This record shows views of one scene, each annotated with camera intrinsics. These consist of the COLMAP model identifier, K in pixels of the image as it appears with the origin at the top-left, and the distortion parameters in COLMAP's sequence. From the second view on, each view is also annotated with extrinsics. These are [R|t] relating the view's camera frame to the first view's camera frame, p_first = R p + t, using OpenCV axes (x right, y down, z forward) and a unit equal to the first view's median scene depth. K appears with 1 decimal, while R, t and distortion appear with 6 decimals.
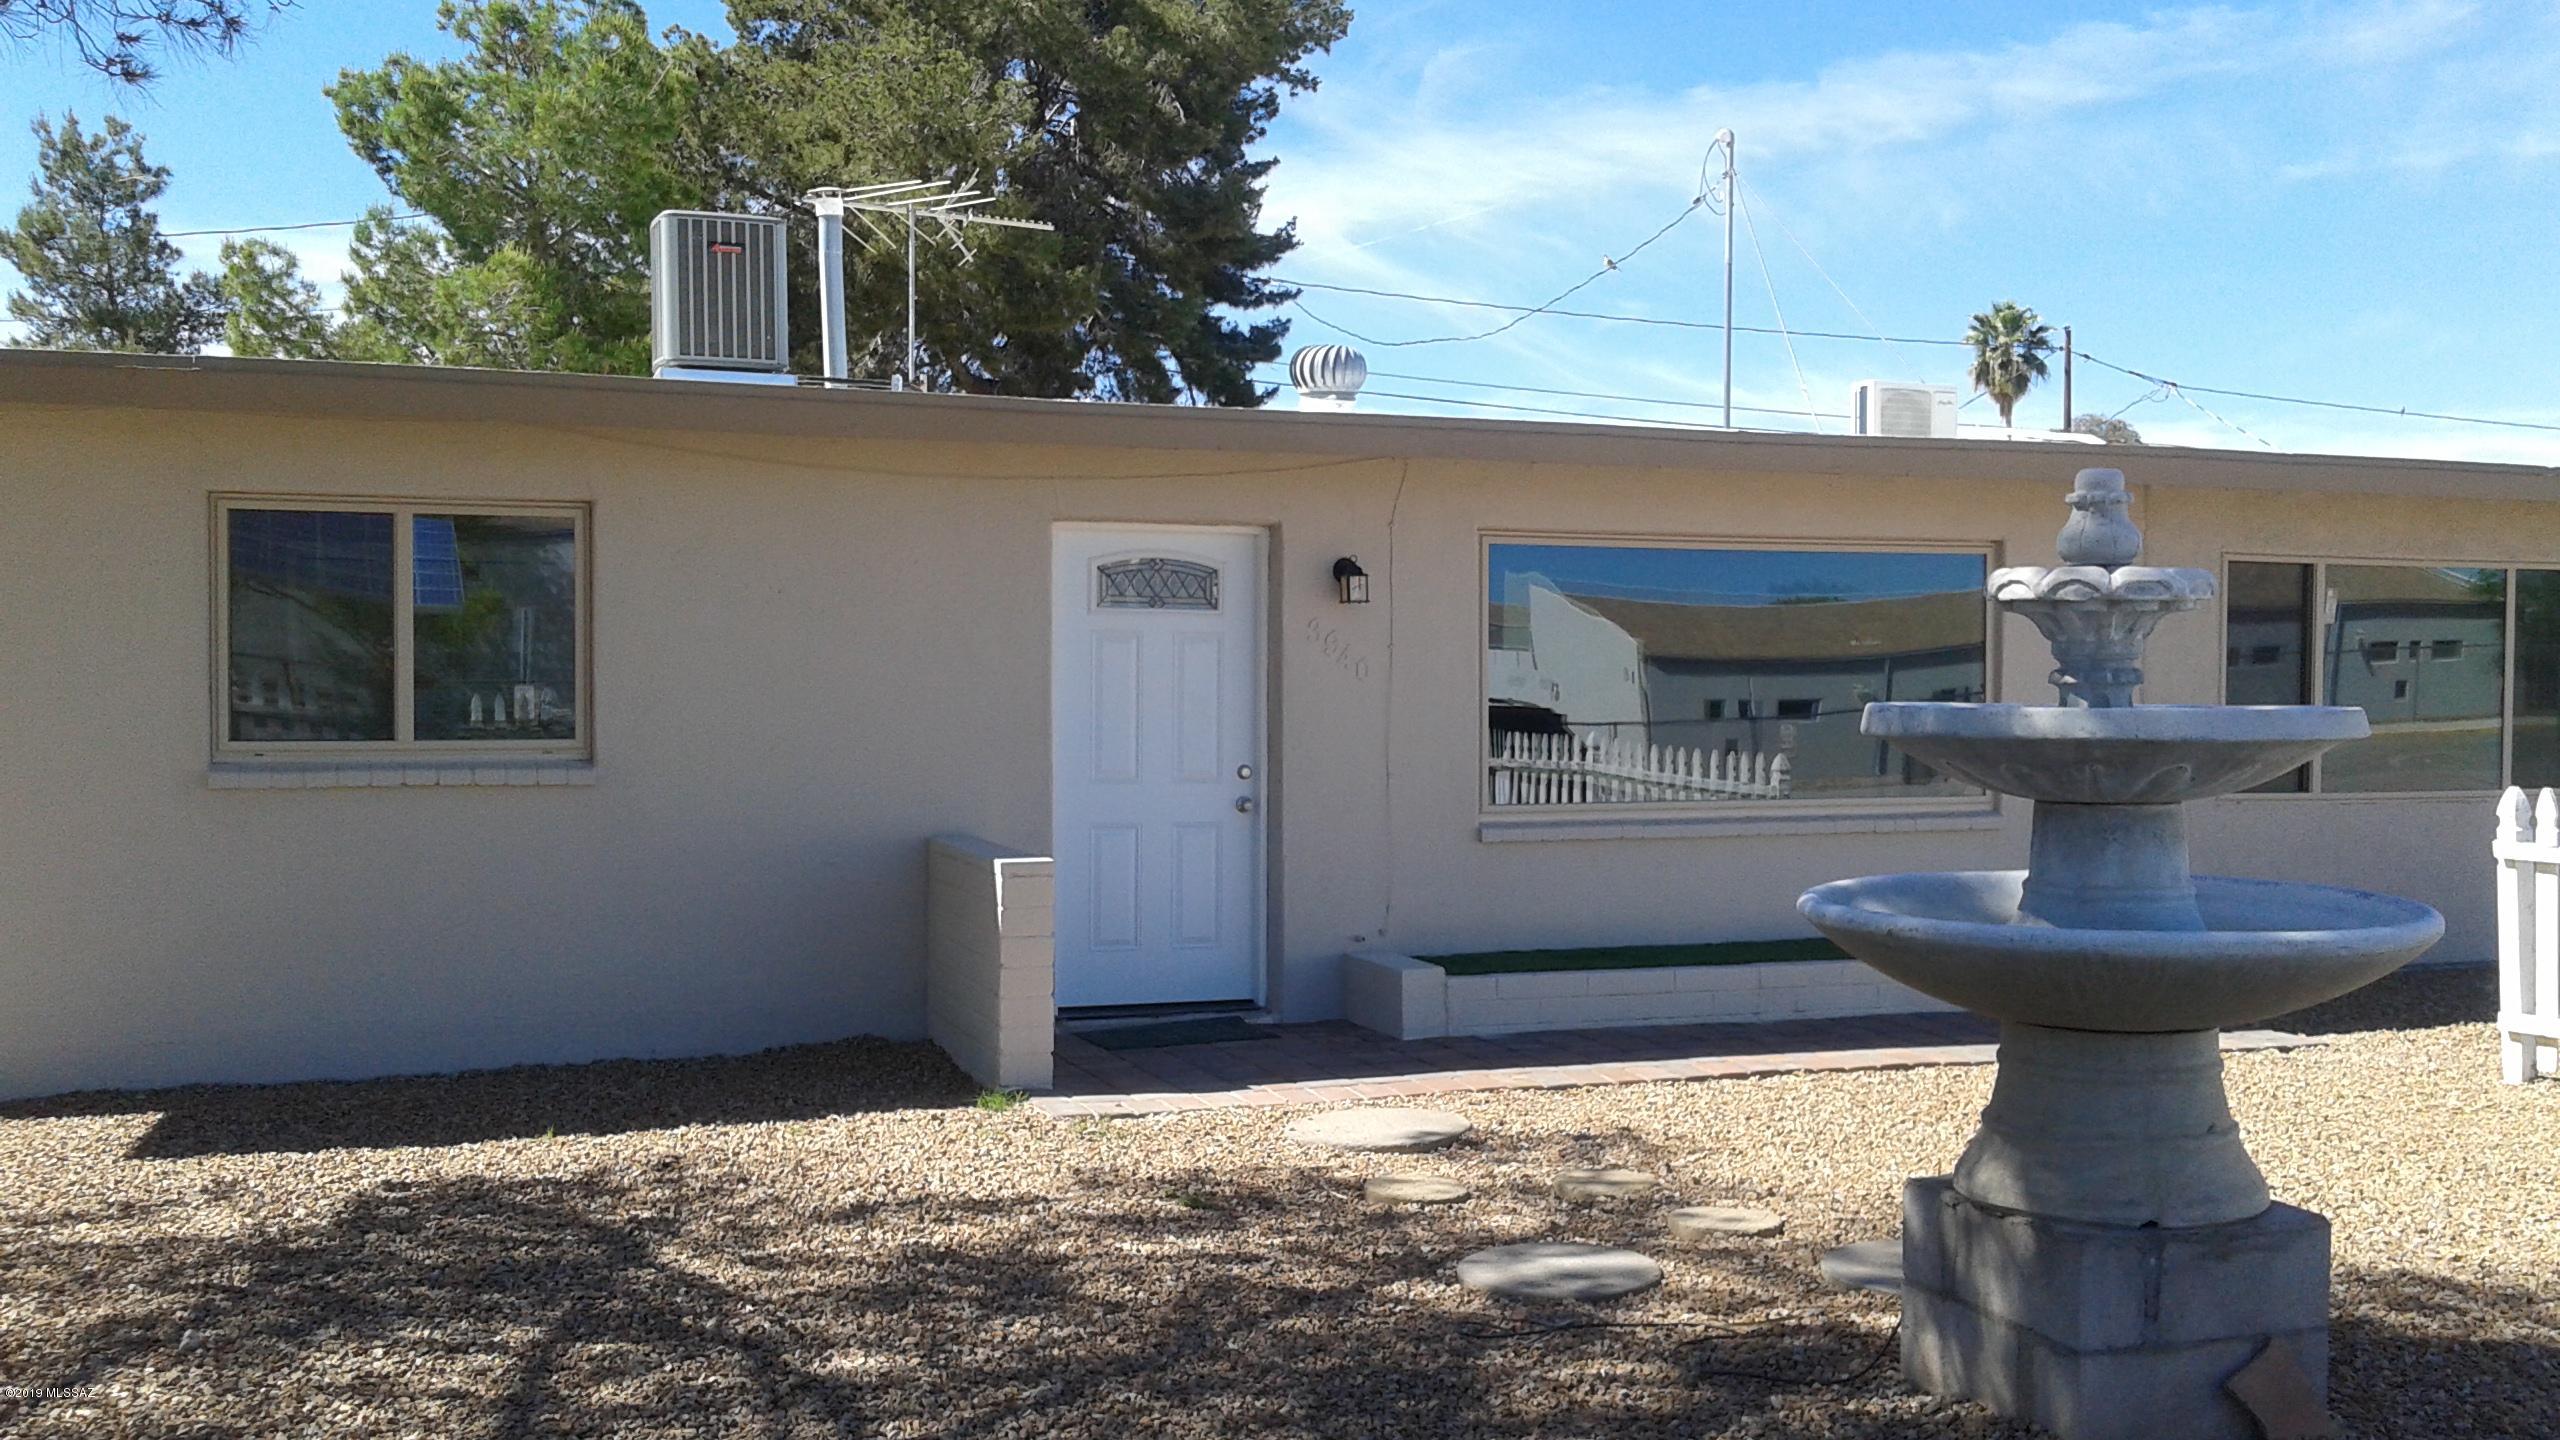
lens RADIAL K [[2365.8, 0, 1396.7], [0, 2365.8, 723.9], [0, 0, 1]] dist [0.094457, -0.151243]
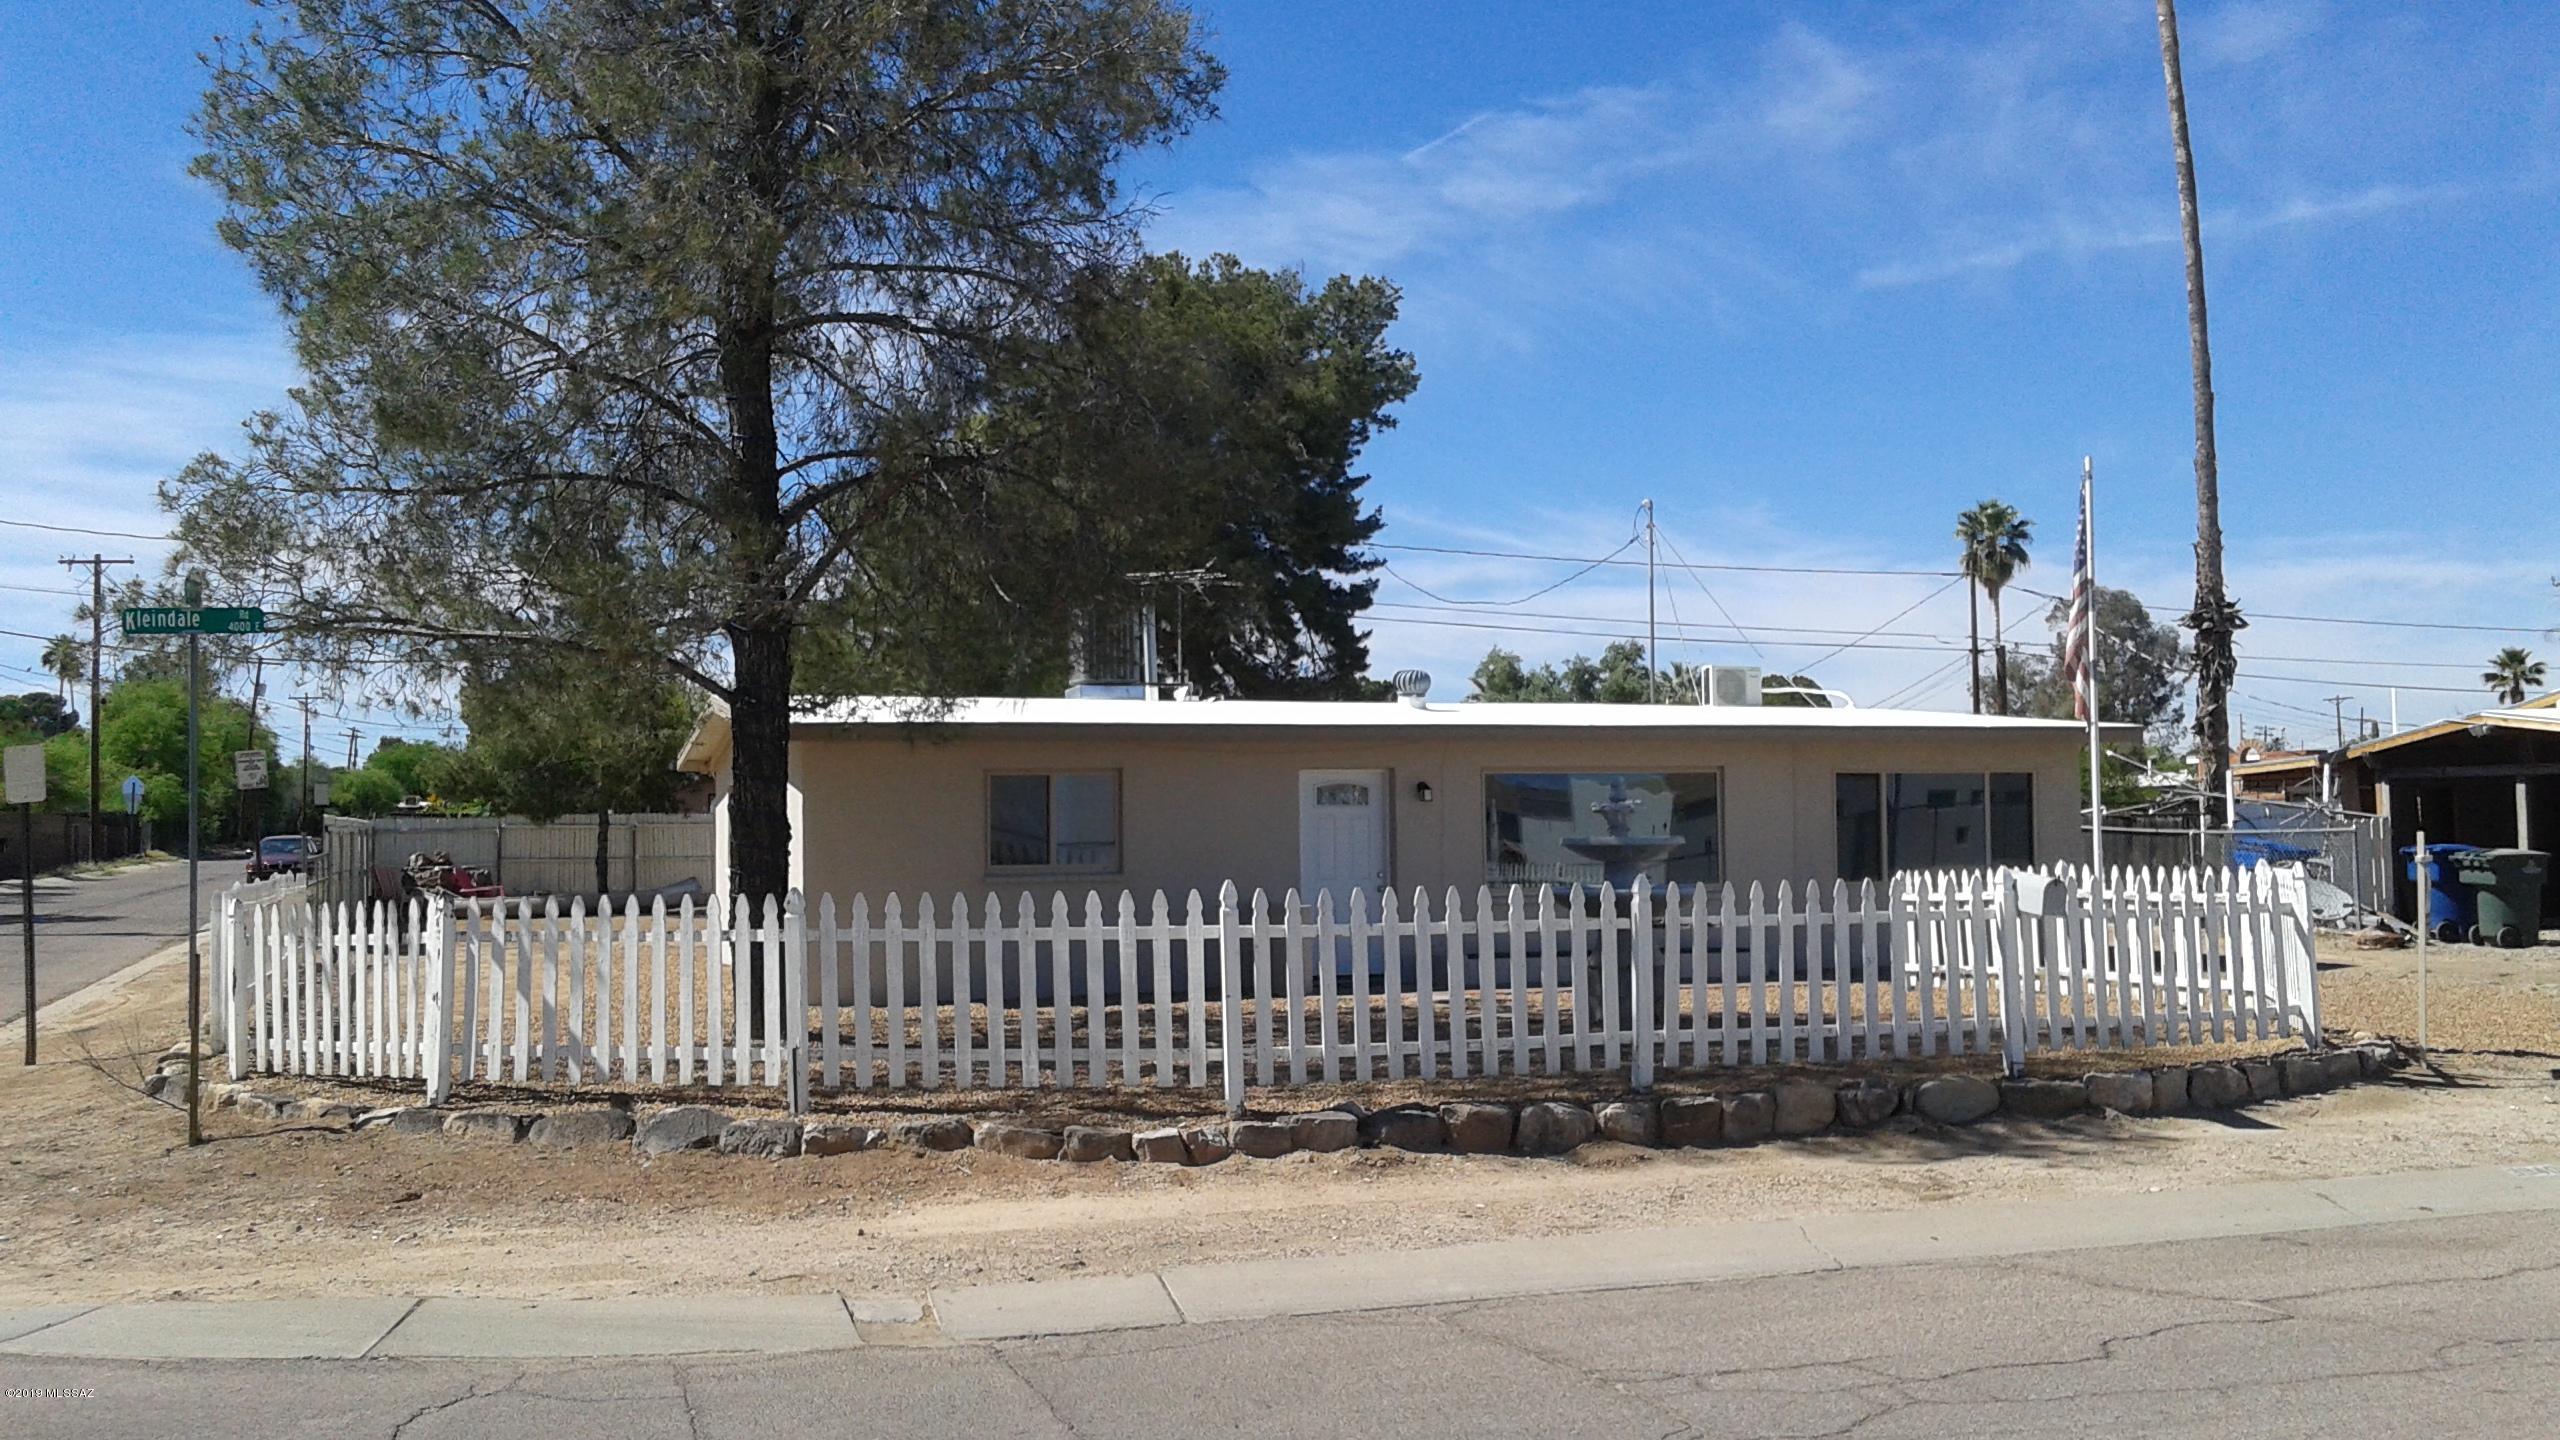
lens RADIAL K [[2365.8, 0, 1396.7], [0, 2365.8, 723.9], [0, 0, 1]] dist [0.094457, -0.151243]
pose [[0.999322, -0.018941, -0.031565, 0.008209], [0.016784, 0.997594, -0.067264, 0.008655], [0.032763, 0.066689, 0.997236, -0.391311]]
